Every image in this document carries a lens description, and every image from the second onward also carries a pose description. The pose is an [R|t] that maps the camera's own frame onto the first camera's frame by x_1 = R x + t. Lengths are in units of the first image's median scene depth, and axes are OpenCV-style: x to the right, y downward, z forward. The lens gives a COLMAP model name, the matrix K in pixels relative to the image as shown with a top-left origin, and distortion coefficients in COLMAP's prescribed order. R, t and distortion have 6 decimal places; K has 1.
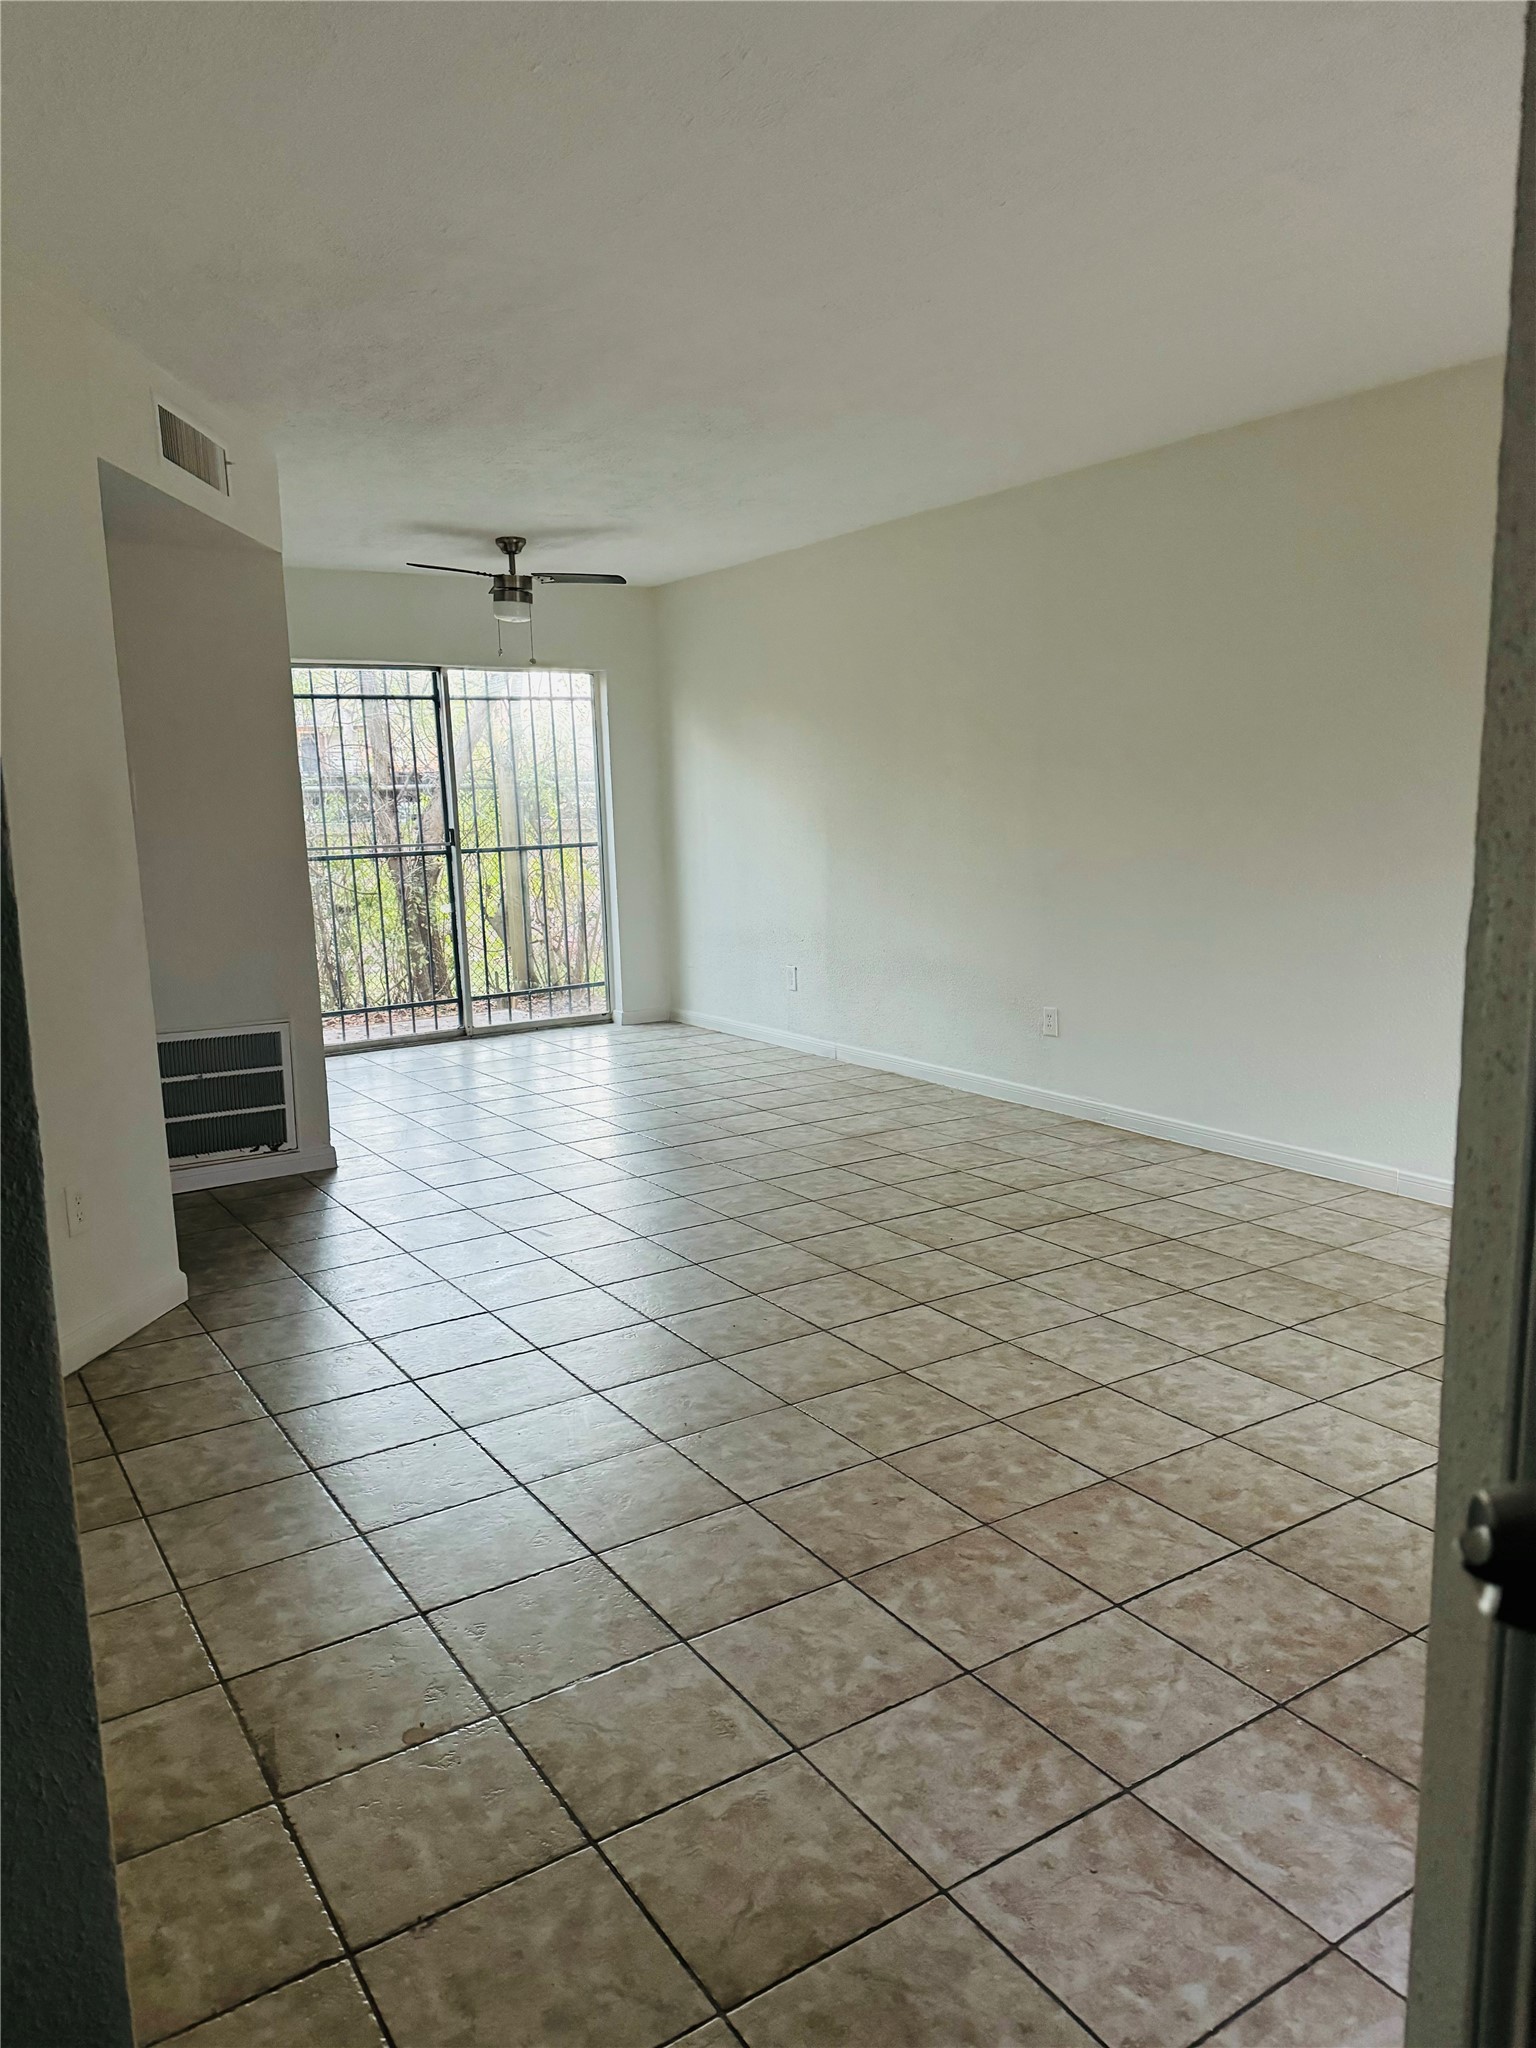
lens RADIAL K [[1444.3, 0, 760.3], [0, 1444.3, 1020.6], [0, 0, 1]] dist [0.044440, -0.012560]
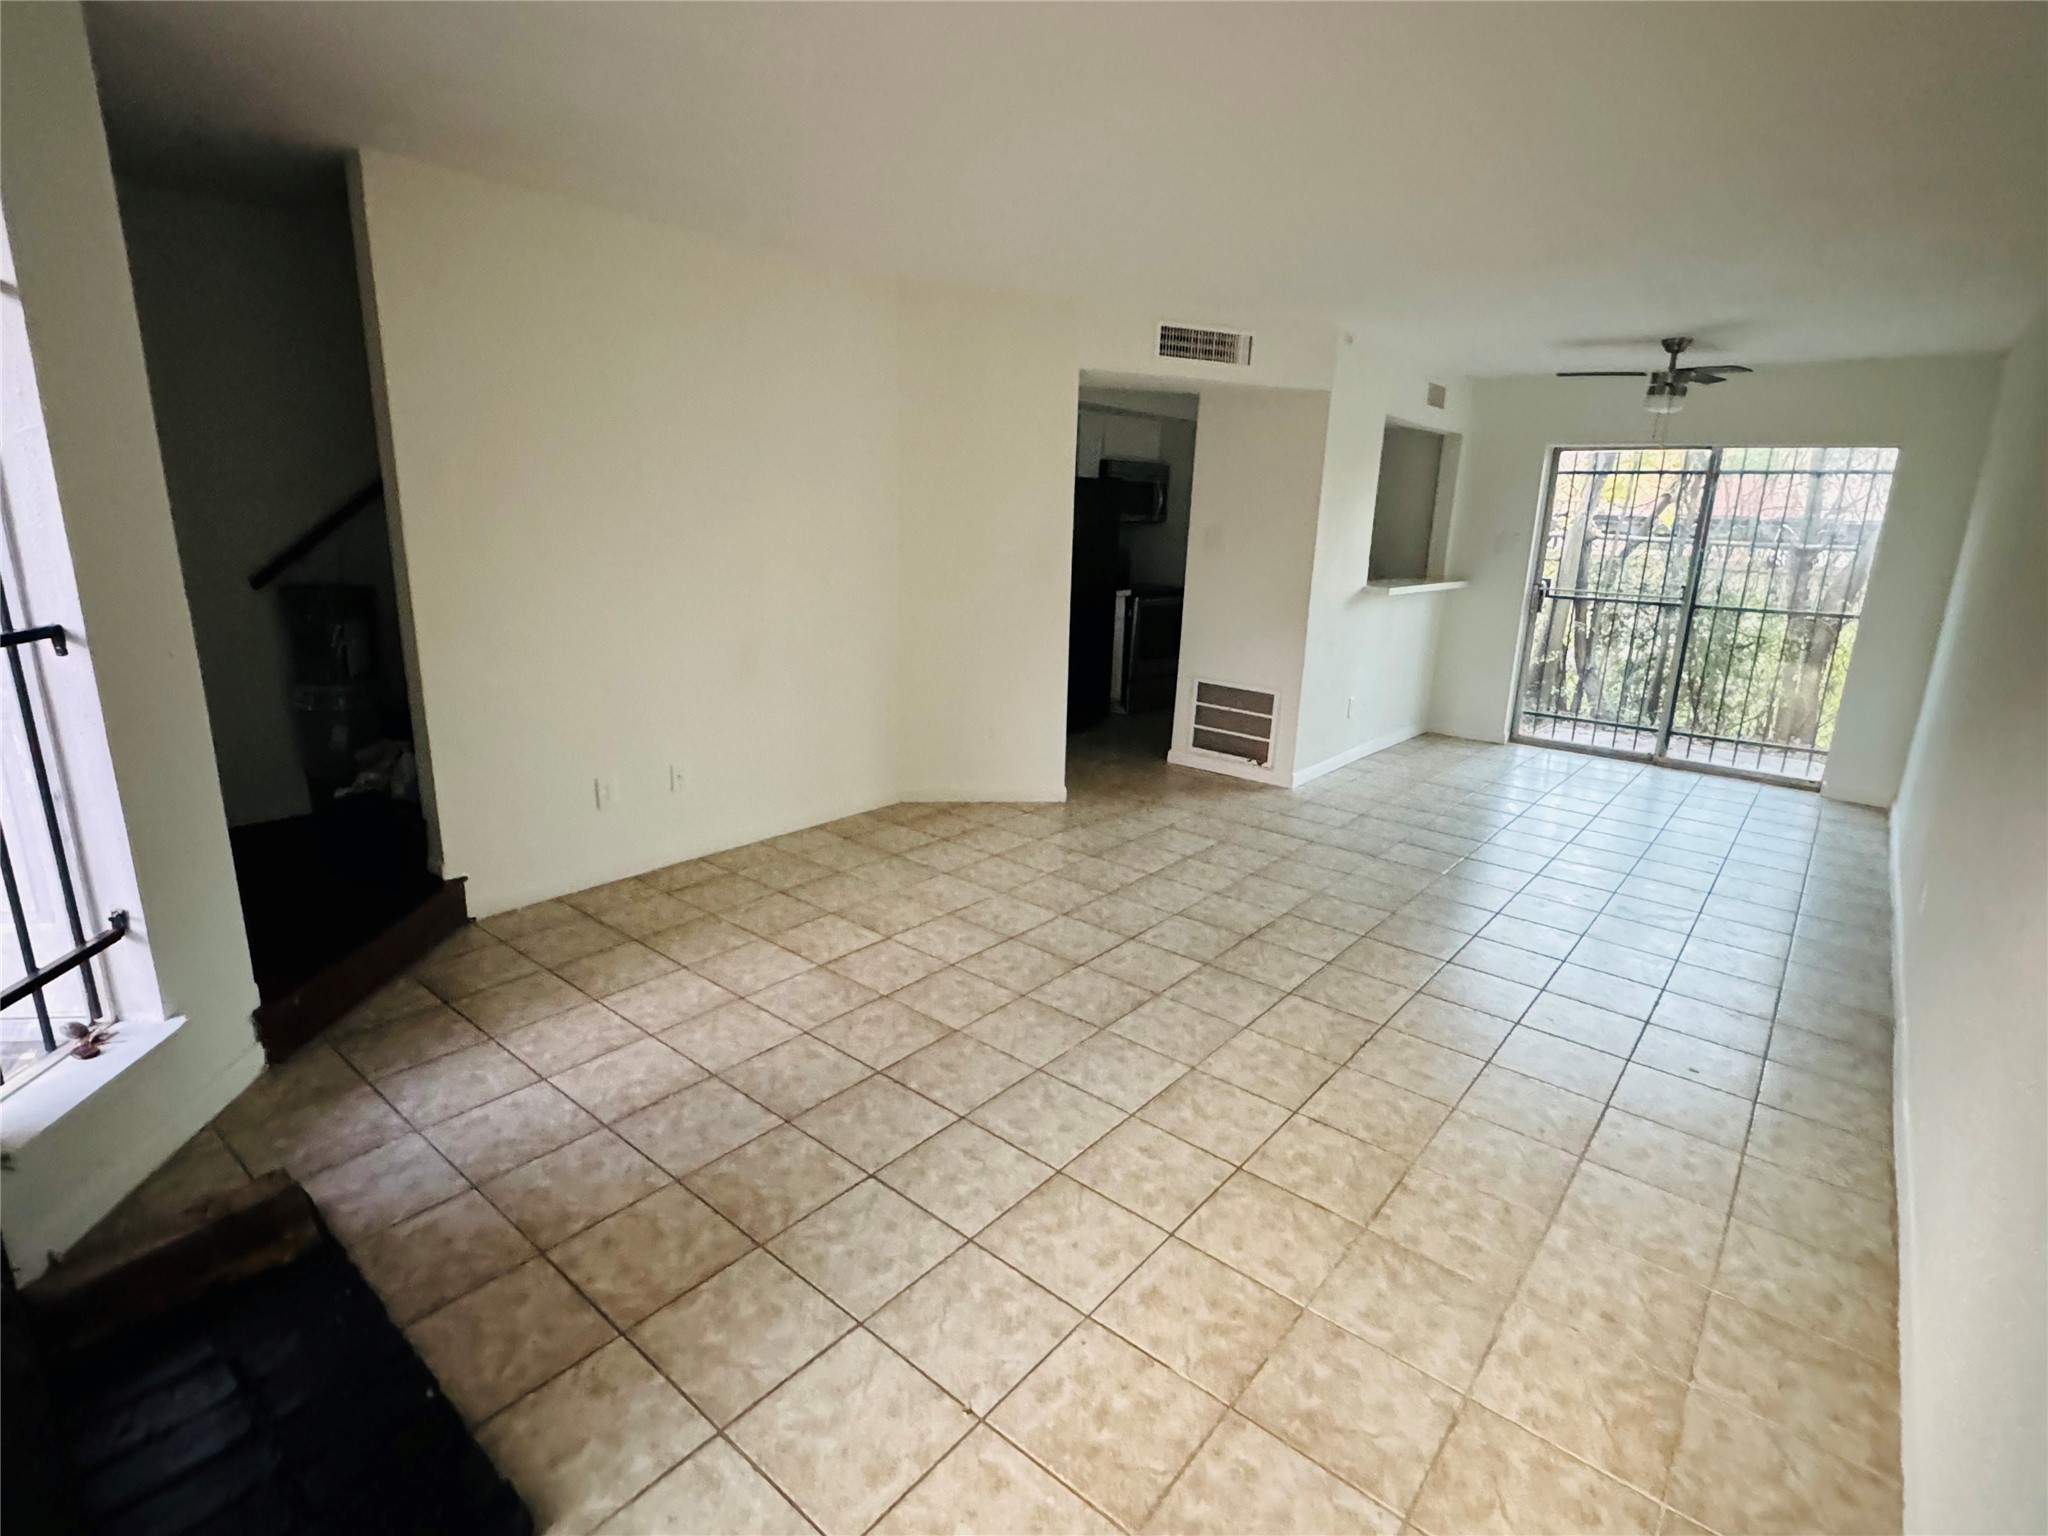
lens RADIAL K [[1032.0, 0, 1015.6], [0, 1032.0, 770.9], [0, 0, 1]] dist [-0.001794, 0.000391]
pose [[0.303116, 0.283527, -0.909798, 0.651105], [-0.192644, 0.953234, 0.232880, -0.123959], [0.933279, 0.104677, 0.343561, 0.349381]]
